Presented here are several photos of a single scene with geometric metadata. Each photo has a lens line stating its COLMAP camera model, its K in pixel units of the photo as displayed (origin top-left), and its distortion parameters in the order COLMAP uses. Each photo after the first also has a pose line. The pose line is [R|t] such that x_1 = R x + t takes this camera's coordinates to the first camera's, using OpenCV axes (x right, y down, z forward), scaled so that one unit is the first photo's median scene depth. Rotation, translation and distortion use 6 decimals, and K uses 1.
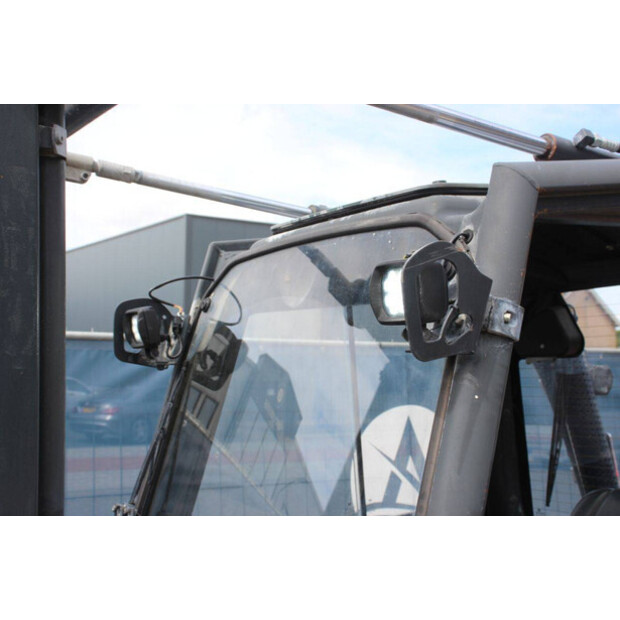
lens RADIAL K [[910.0, 0, 310.0], [0, 910.0, 310.0], [0, 0, 1]] dist [0.090014, 0.000680]
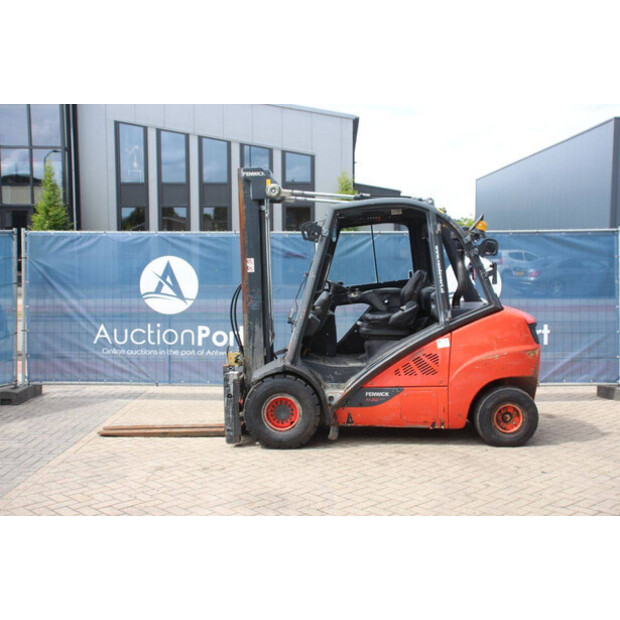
lens RADIAL K [[803.0, 0, 310.0], [0, 803.0, 310.0], [0, 0, 1]] dist [0.030072, 0.055927]
pose [[0.828904, 0.030138, -0.558578, 1.728651], [0.049942, 0.990573, 0.127558, -0.094006], [0.557157, -0.133630, 0.819585, -1.940159]]
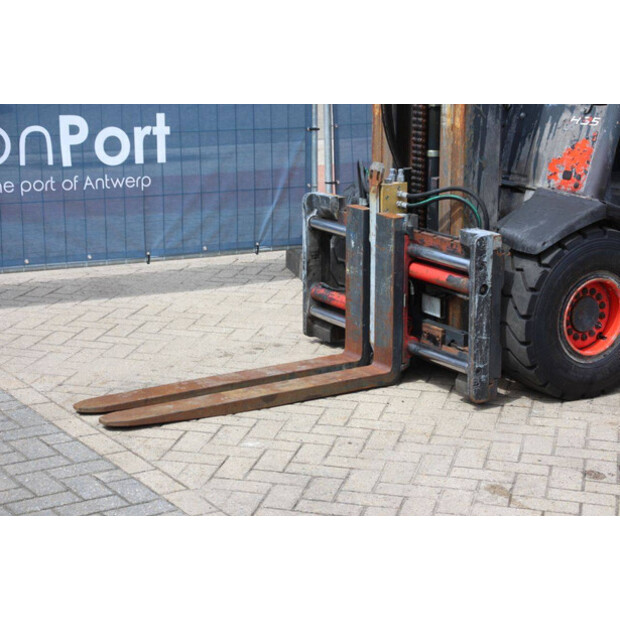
lens RADIAL K [[1481.4, 0, 310.0], [0, 1481.4, 310.0], [0, 0, 1]] dist [0.357374, 0.359122]
pose [[0.999874, 0.015448, 0.003739, -0.452965], [-0.015851, 0.951938, 0.305880, -0.077200], [0.001166, -0.305901, 0.952063, -1.889791]]
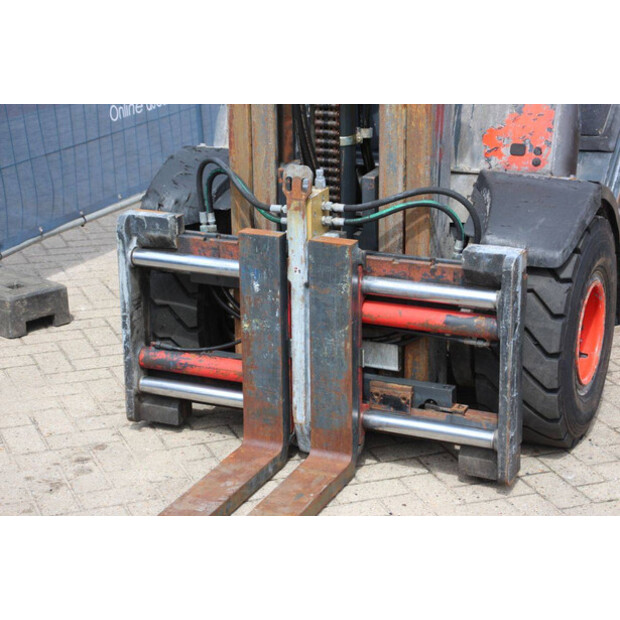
lens RADIAL K [[1481.4, 0, 310.0], [0, 1481.4, 310.0], [0, 0, 1]] dist [0.357374, 0.359122]
pose [[0.828069, -0.170624, 0.534031, -1.228413], [-0.044981, 0.929270, 0.366652, -0.017248], [-0.558819, -0.327635, 0.761825, -0.804885]]
